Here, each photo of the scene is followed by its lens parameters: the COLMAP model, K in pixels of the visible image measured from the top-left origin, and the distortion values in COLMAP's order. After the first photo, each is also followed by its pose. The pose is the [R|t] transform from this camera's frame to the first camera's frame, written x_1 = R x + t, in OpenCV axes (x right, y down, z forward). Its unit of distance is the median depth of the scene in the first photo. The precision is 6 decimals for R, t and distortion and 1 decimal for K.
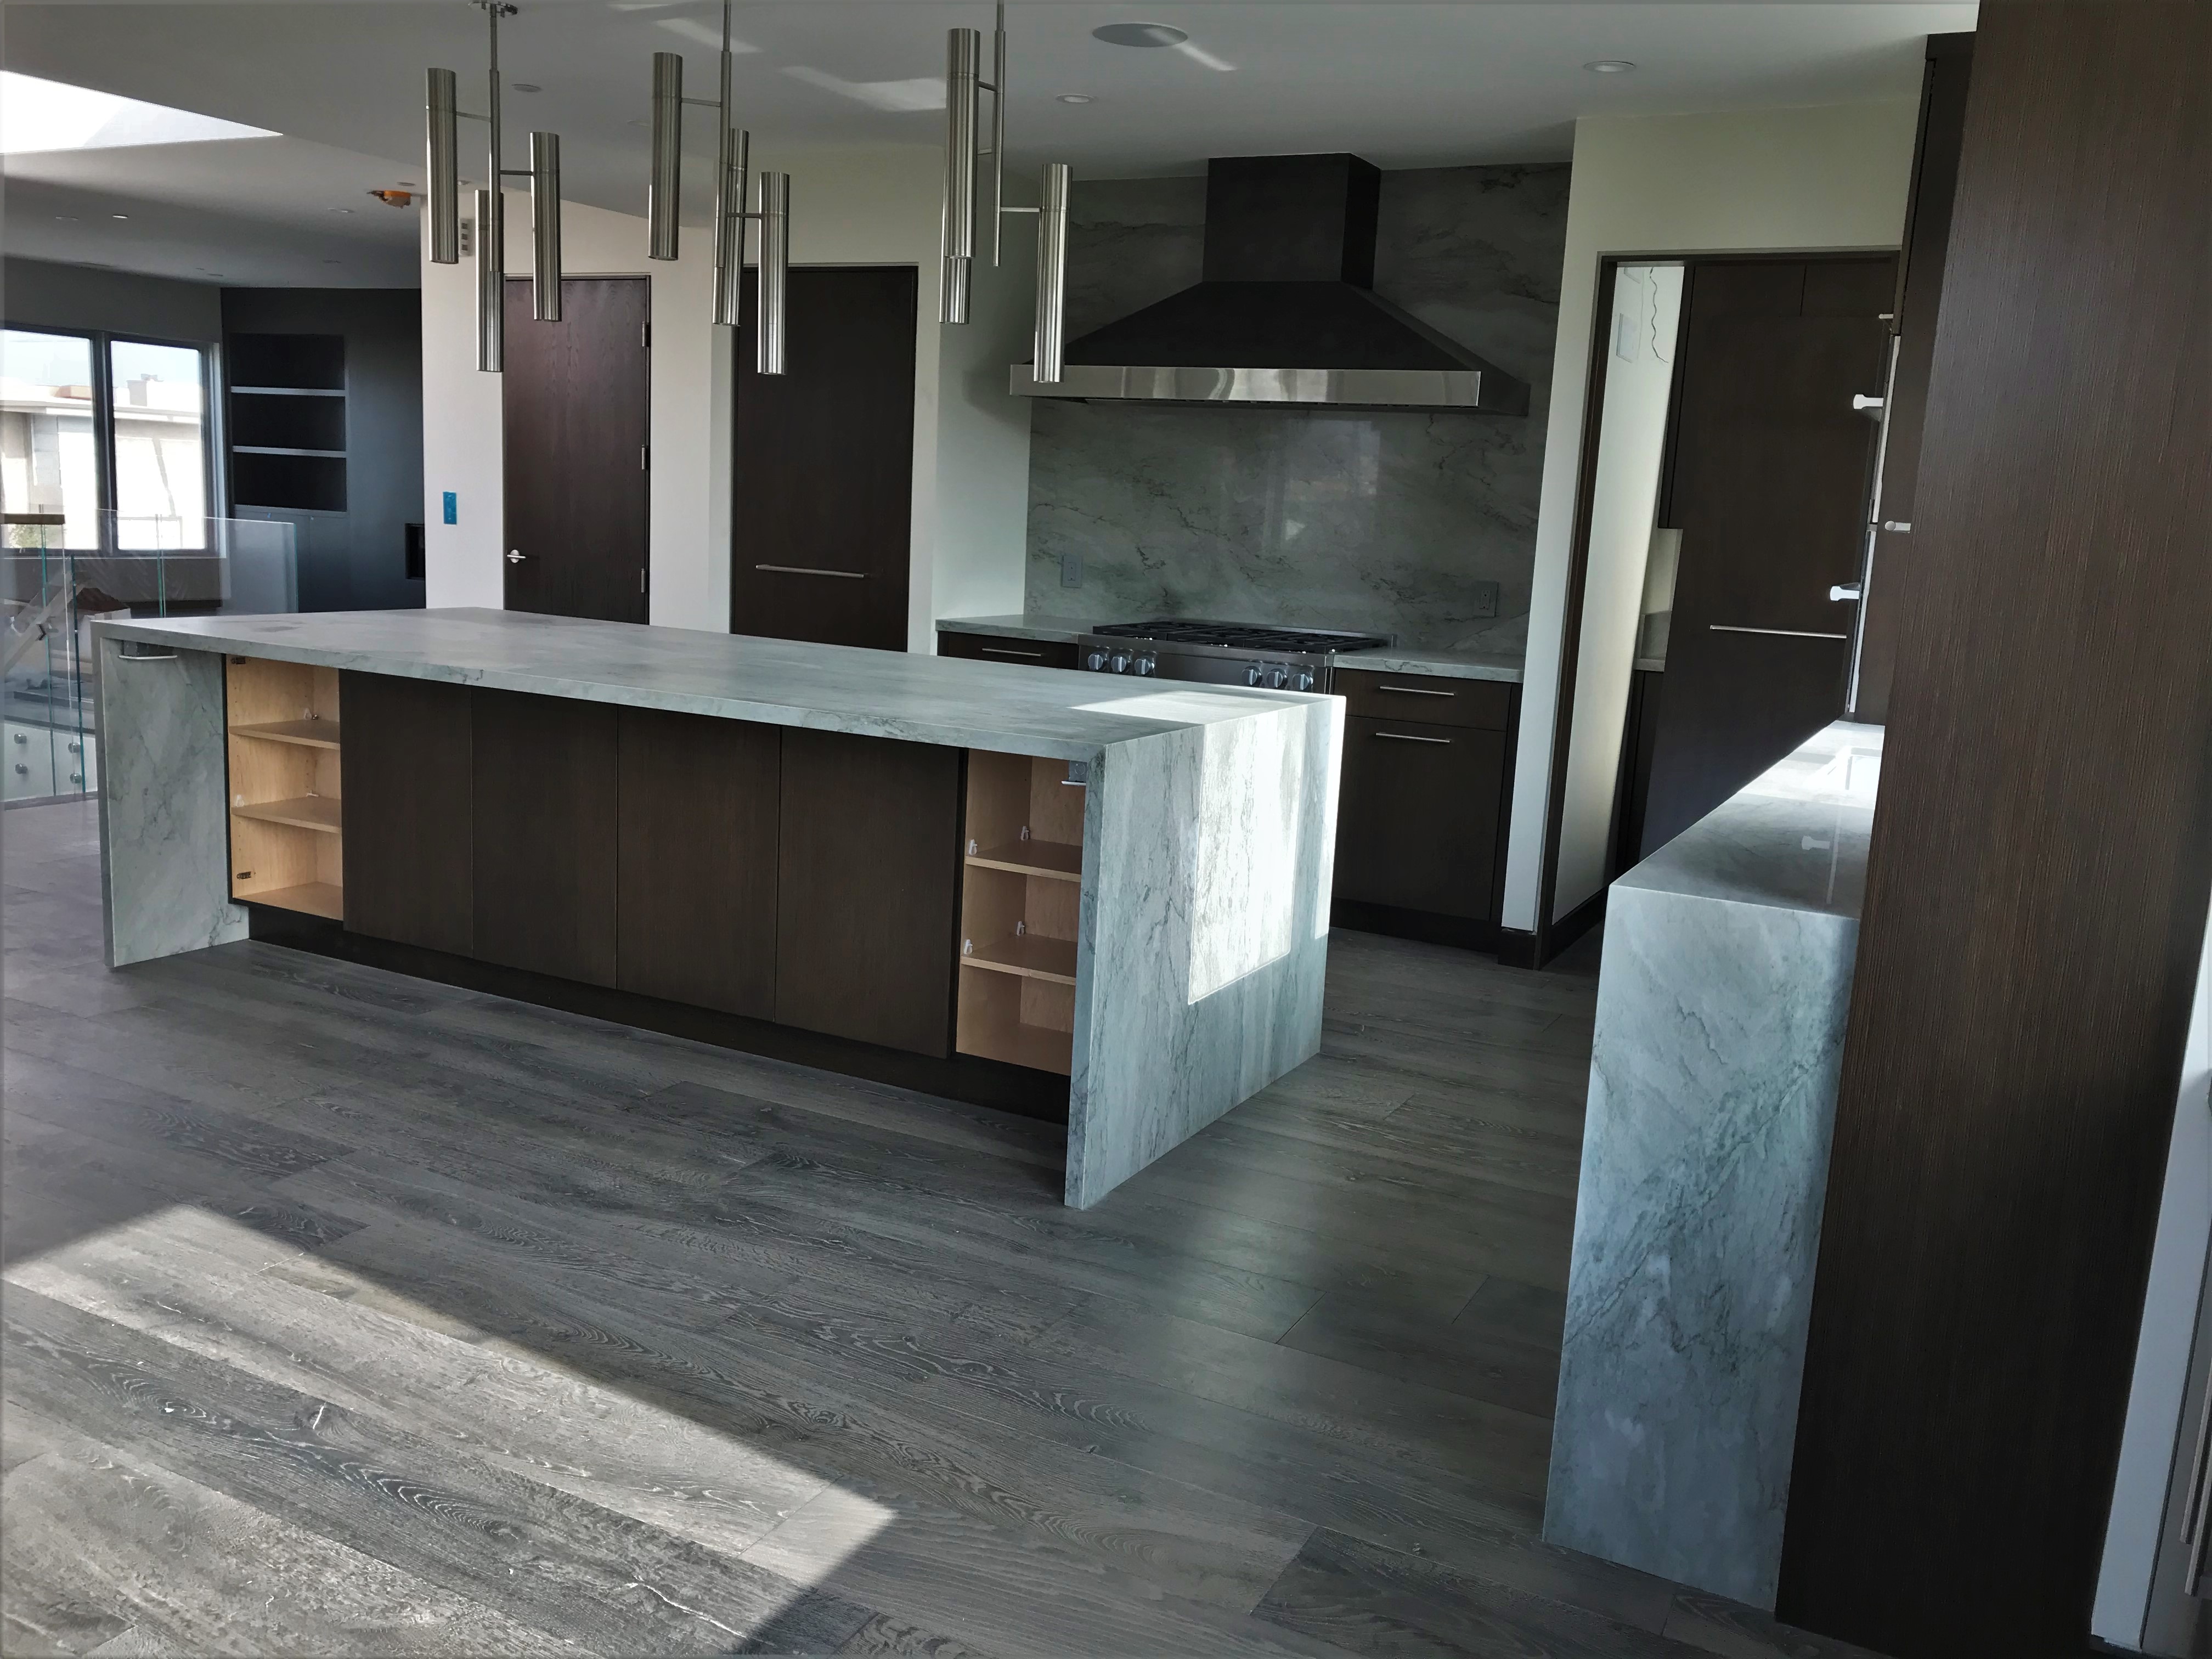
lens RADIAL K [[1810.4, 0, 1094.4], [0, 1810.4, 833.9], [0, 0, 1]] dist [0.038045, -0.007506]
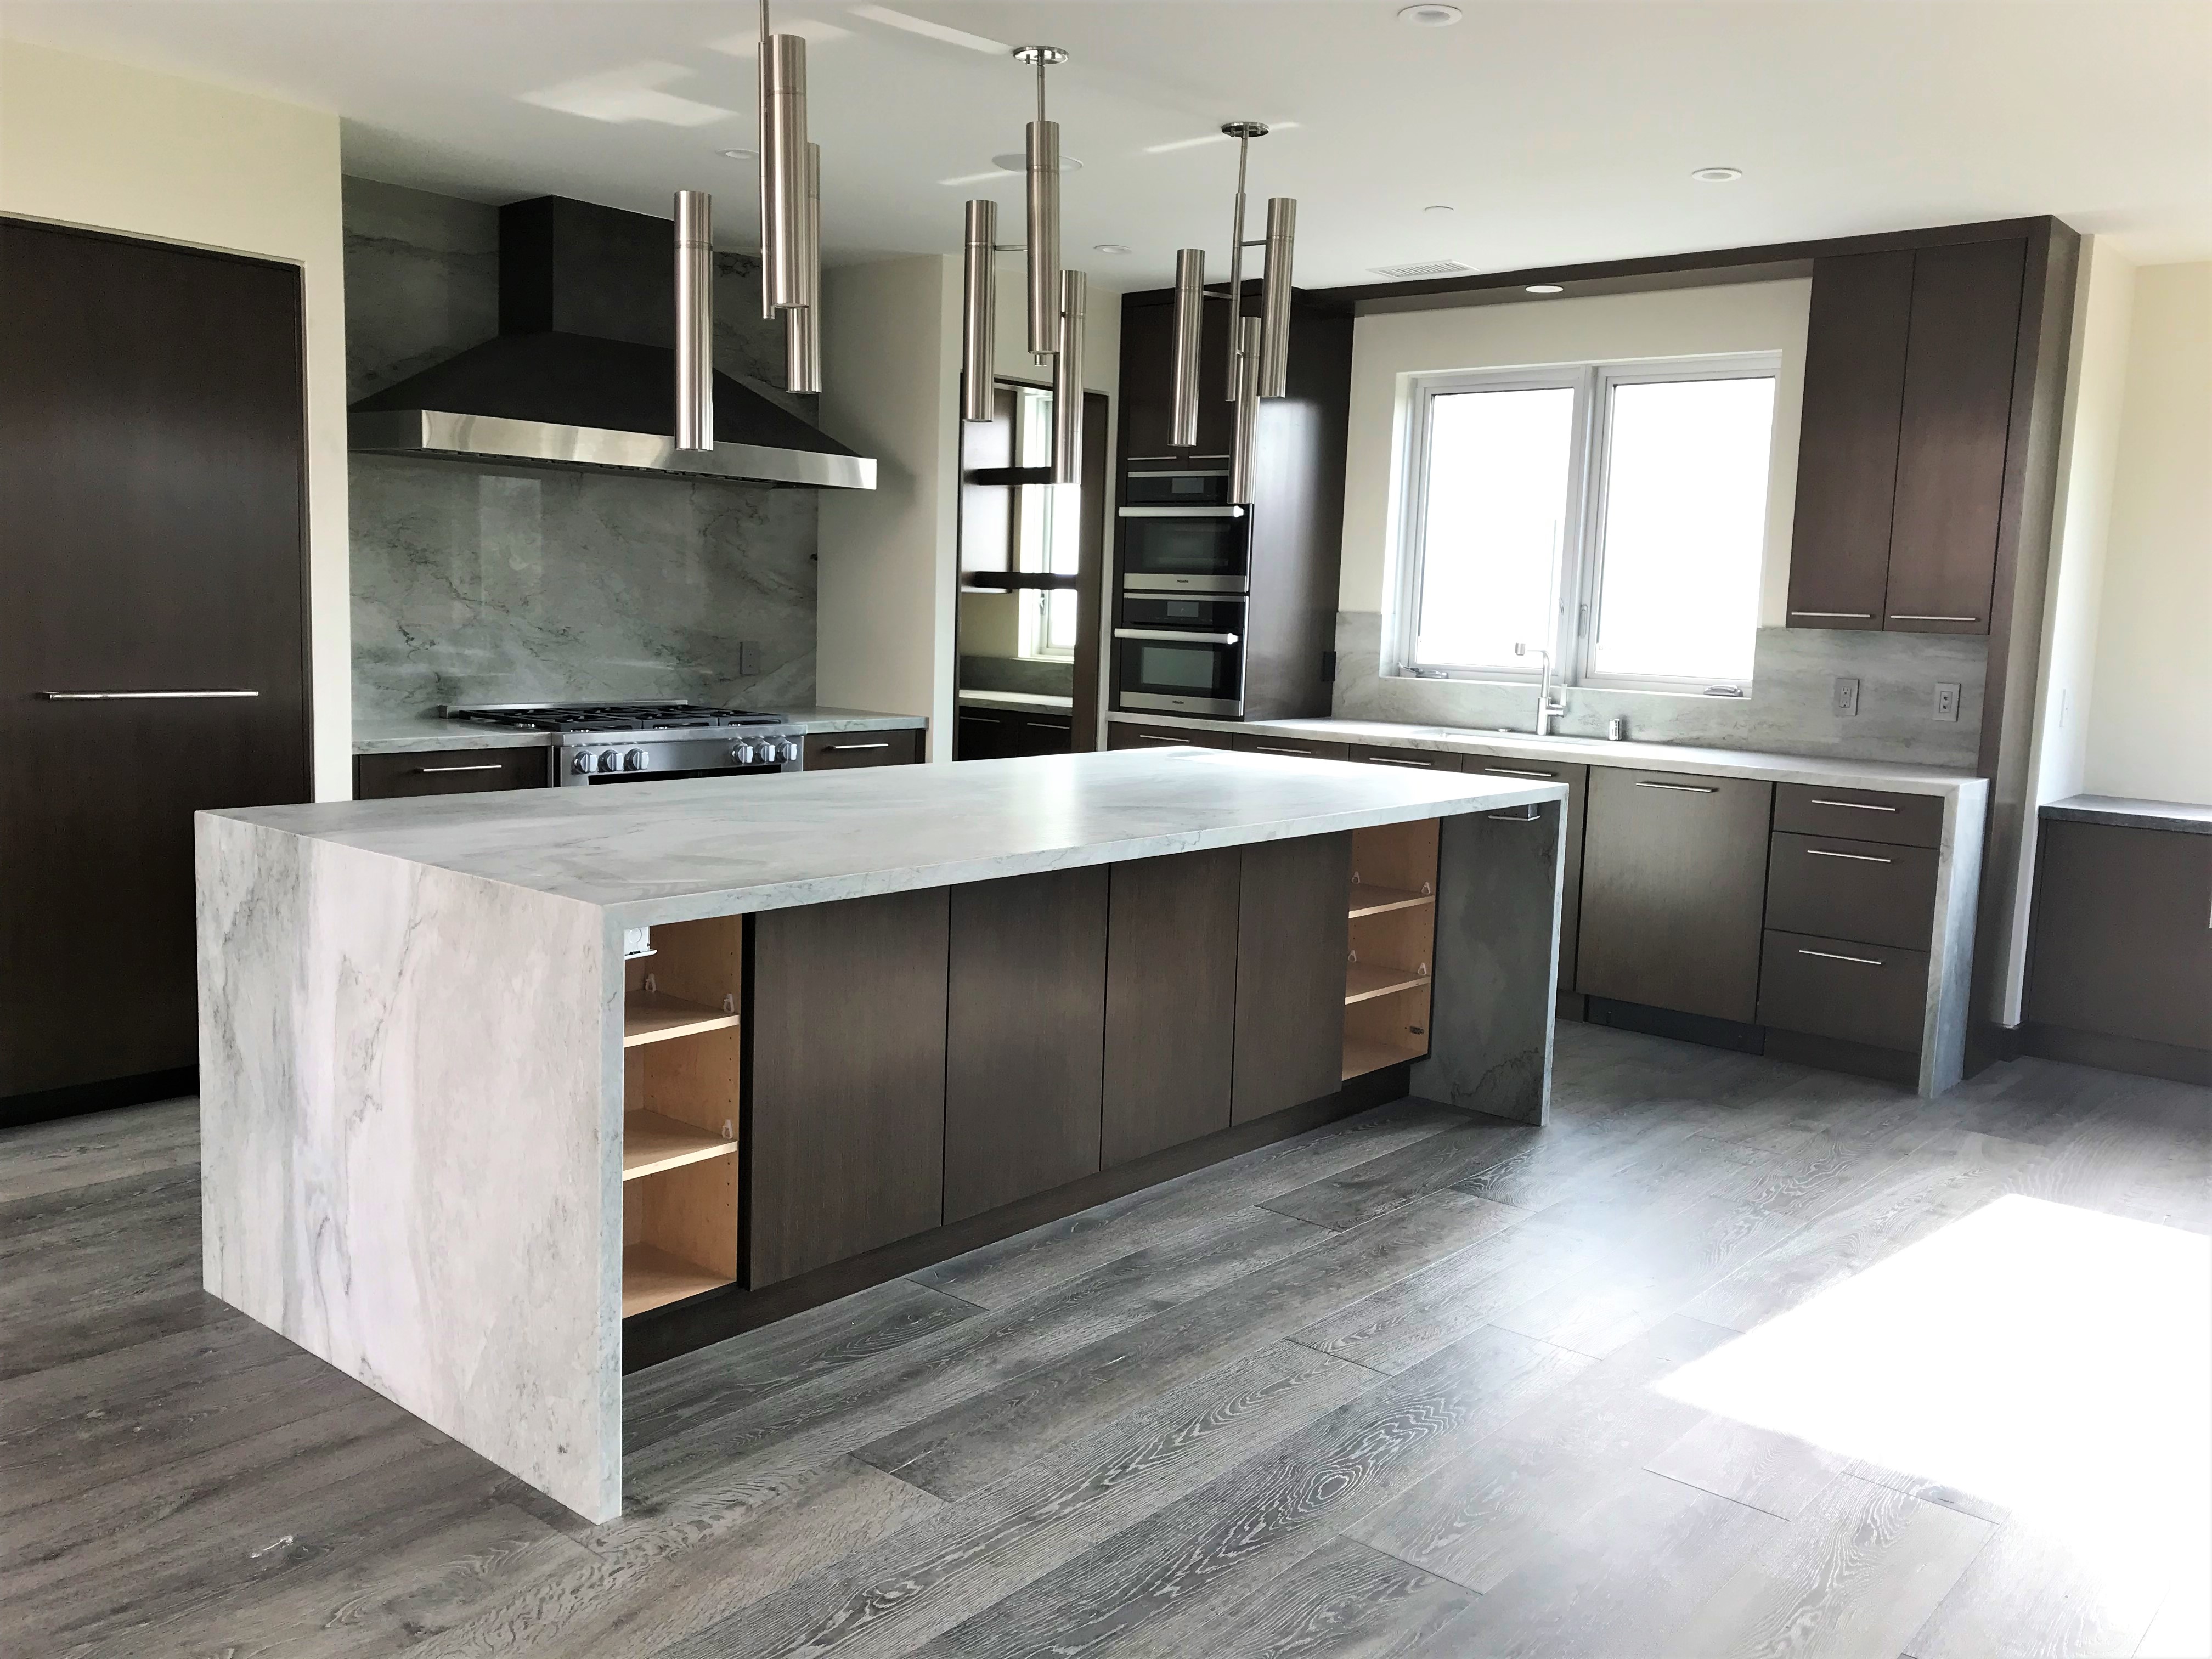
lens RADIAL K [[1810.4, 0, 1094.4], [0, 1810.4, 833.9], [0, 0, 1]] dist [0.038045, -0.007506]
pose [[0.219311, -0.170538, 0.960635, -1.044830], [0.153815, 0.978336, 0.138565, -0.191870], [-0.963454, 0.117371, 0.240791, 0.739662]]
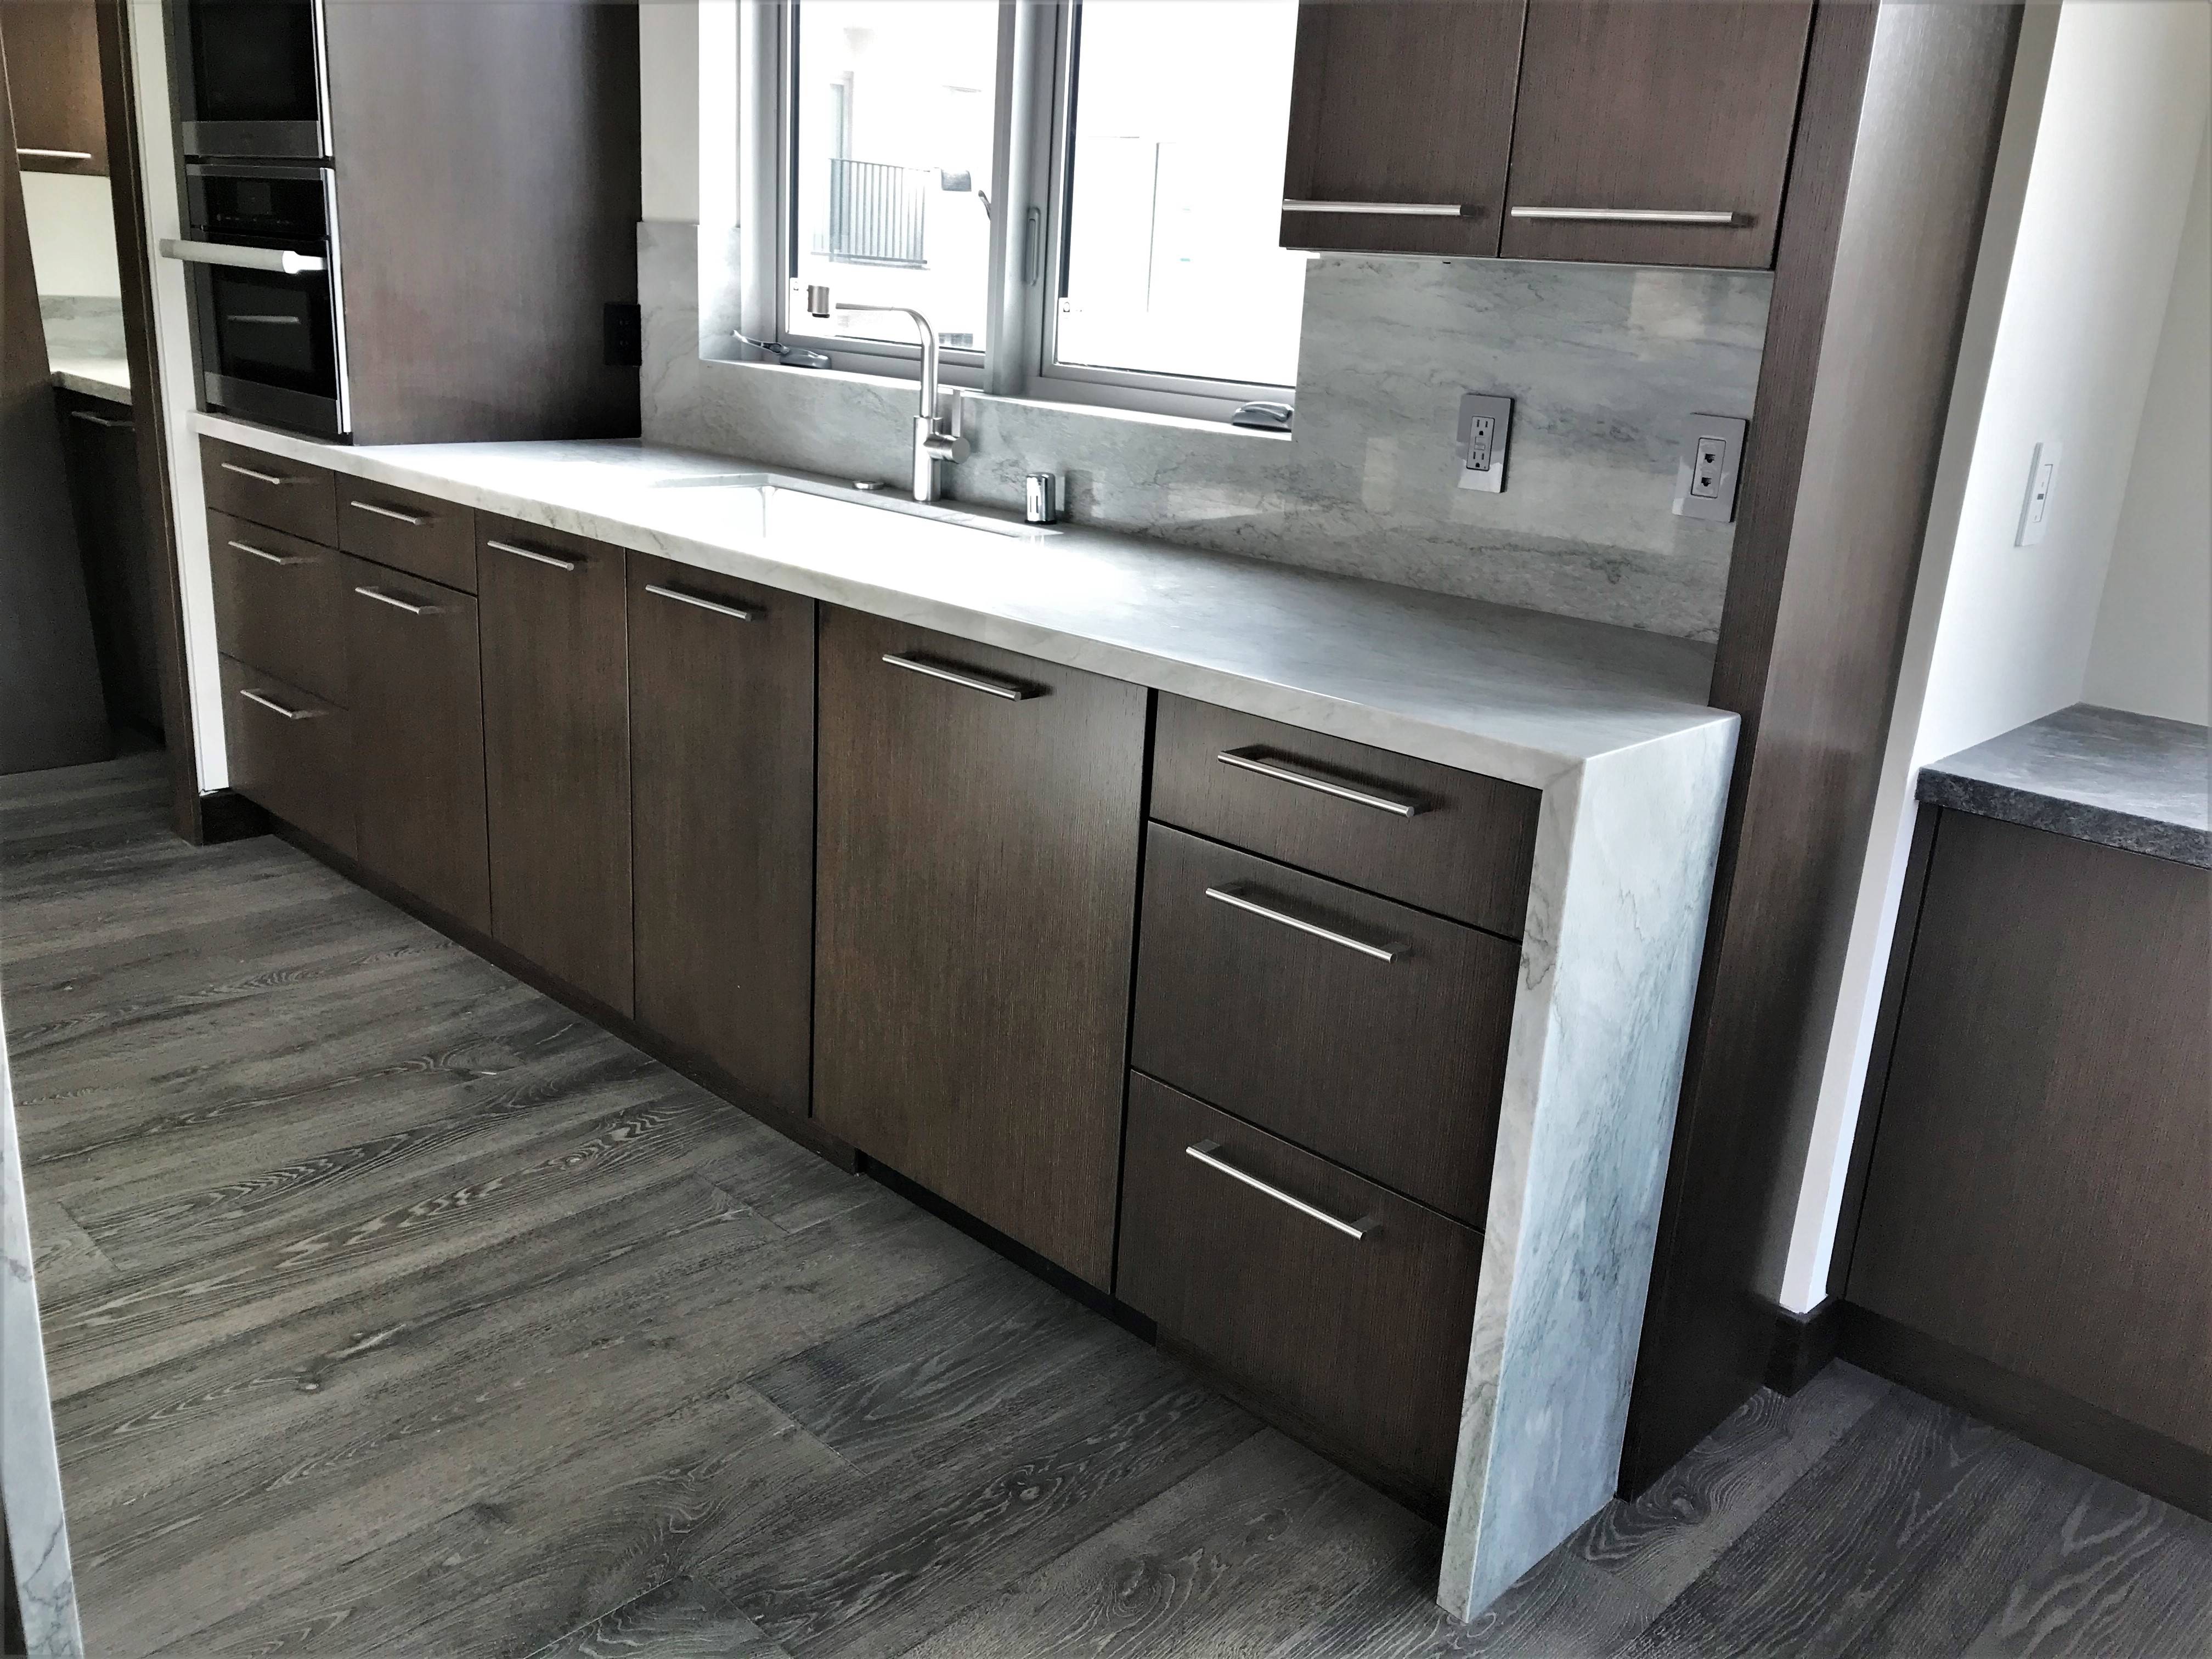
lens RADIAL K [[1810.4, 0, 1094.4], [0, 1810.4, 833.9], [0, 0, 1]] dist [0.038045, -0.007506]
pose [[0.284050, -0.316389, 0.905104, -0.199327], [0.129913, 0.947982, 0.290607, -0.084485], [-0.949967, 0.035038, 0.310377, 0.478829]]
